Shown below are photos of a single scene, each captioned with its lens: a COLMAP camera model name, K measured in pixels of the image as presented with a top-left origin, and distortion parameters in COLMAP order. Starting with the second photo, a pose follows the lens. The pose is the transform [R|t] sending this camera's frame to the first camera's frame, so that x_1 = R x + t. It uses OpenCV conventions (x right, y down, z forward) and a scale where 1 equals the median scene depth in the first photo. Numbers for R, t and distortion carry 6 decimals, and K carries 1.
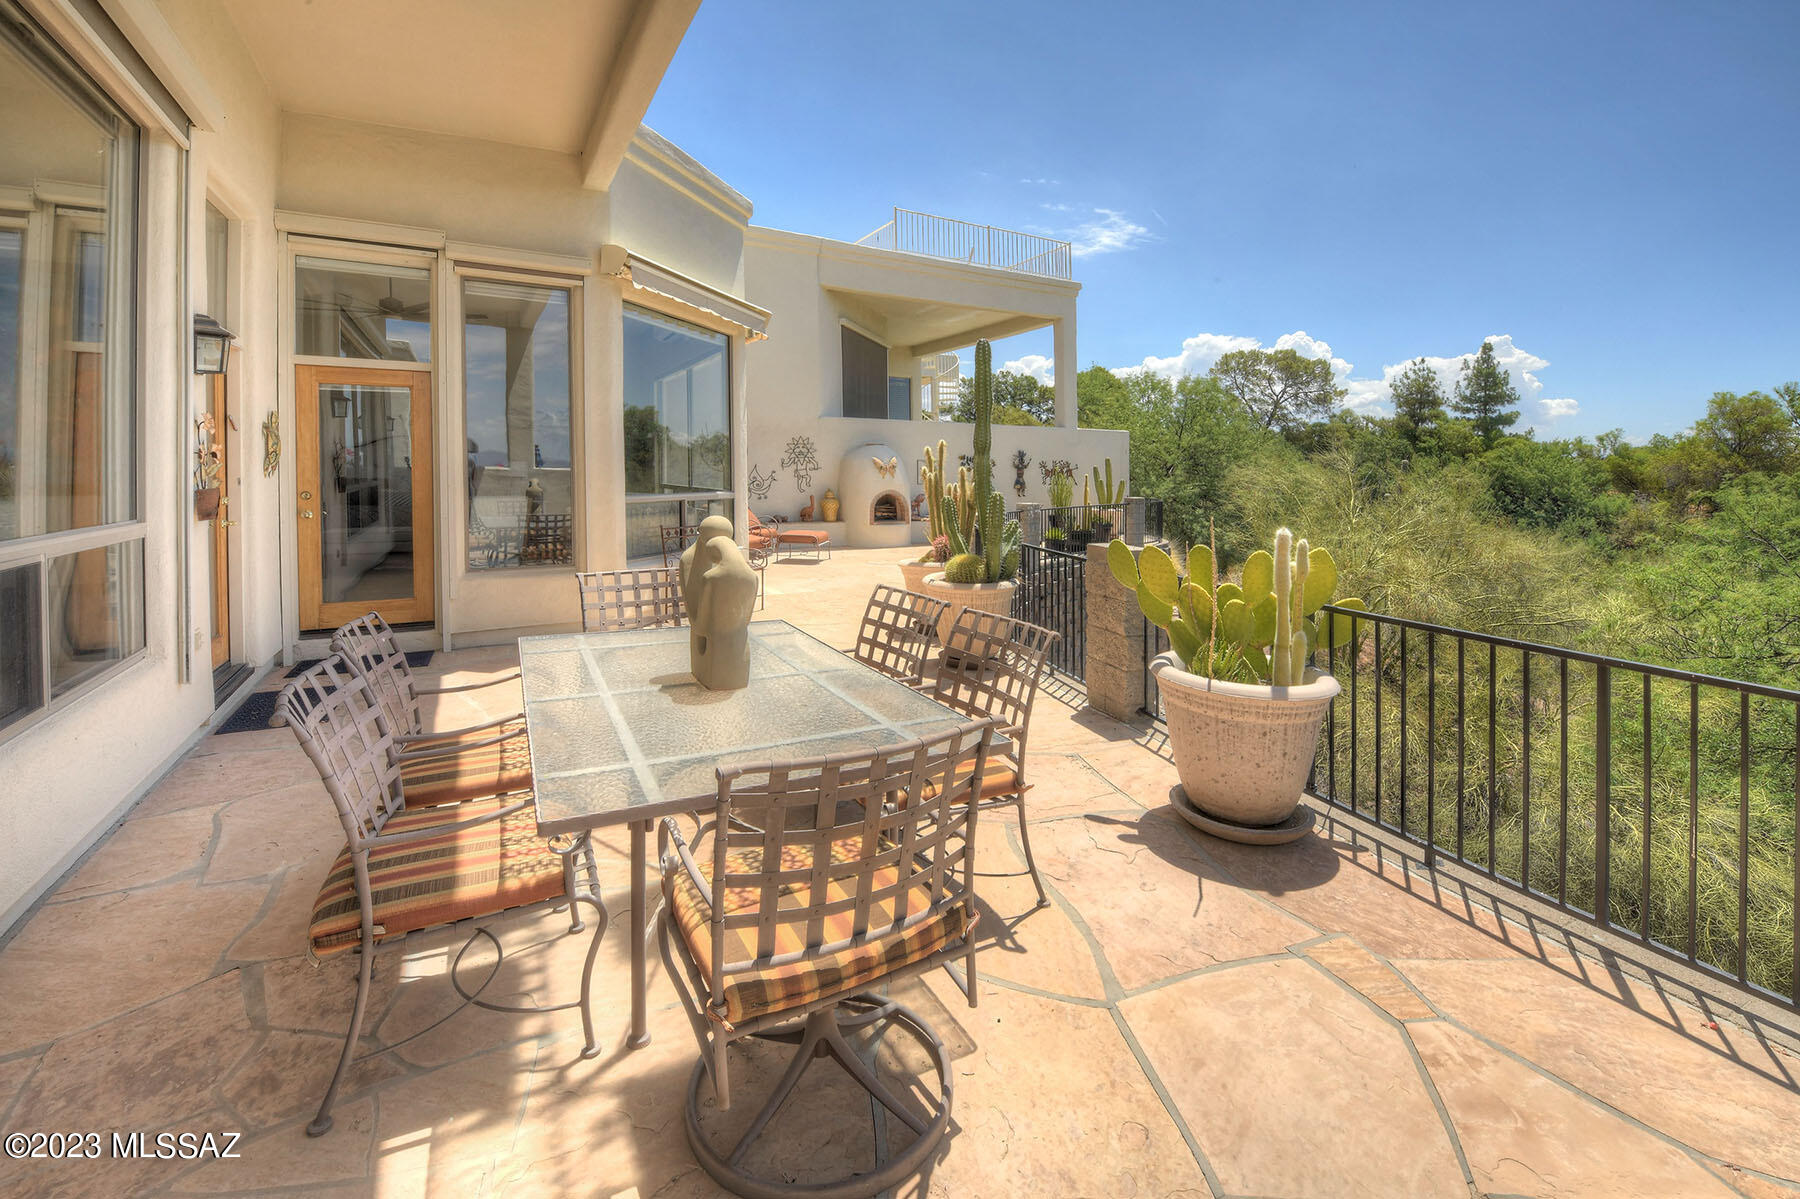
lens RADIAL K [[737.9, 0, 982.2], [0, 737.9, 480.6], [0, 0, 1]] dist [-0.016505, 0.000166]
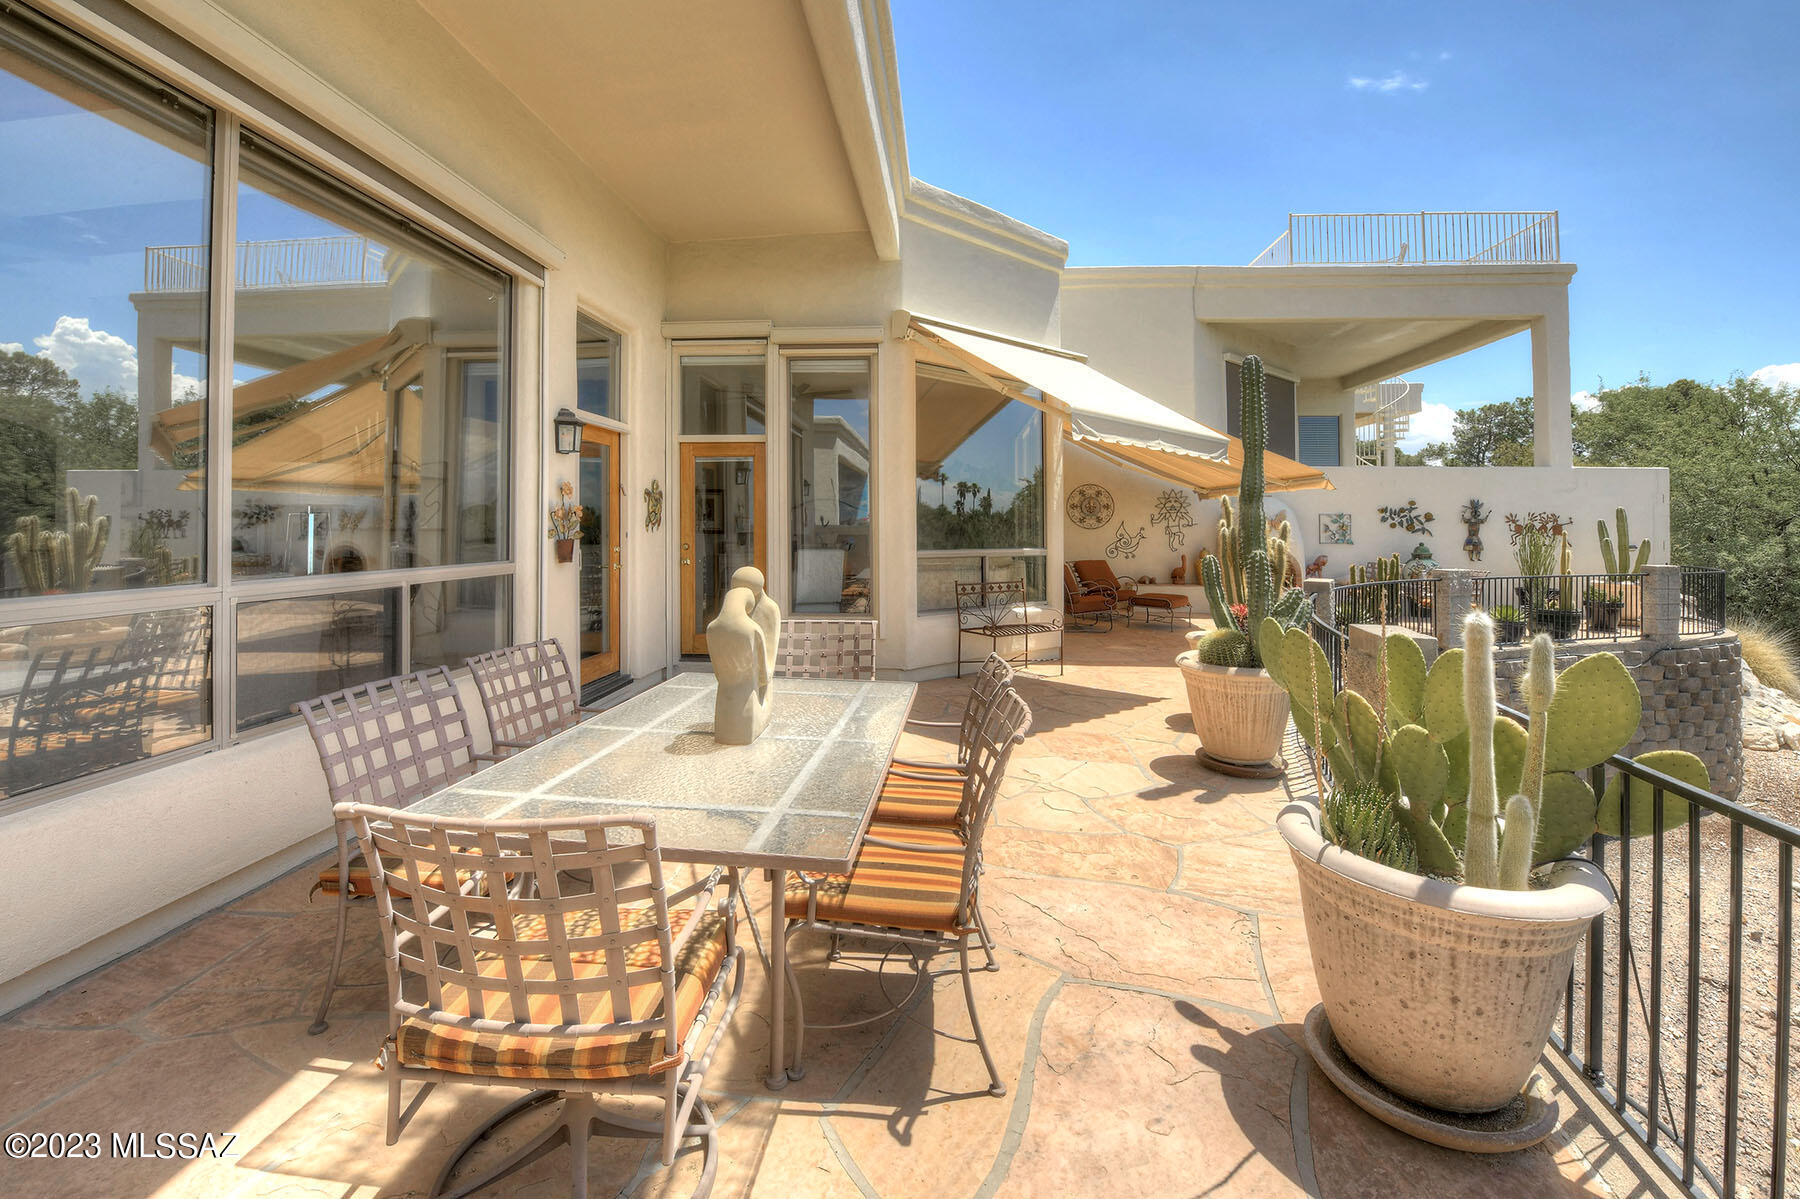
lens RADIAL K [[796.2, 0, 965.4], [0, 796.2, 527.4], [0, 0, 1]] dist [-0.017186, 0.000307]
pose [[0.827599, -0.003968, -0.561306, 0.202500], [-0.004929, 0.999885, -0.014335, 0.003811], [0.561299, 0.014630, 0.827484, 0.119113]]
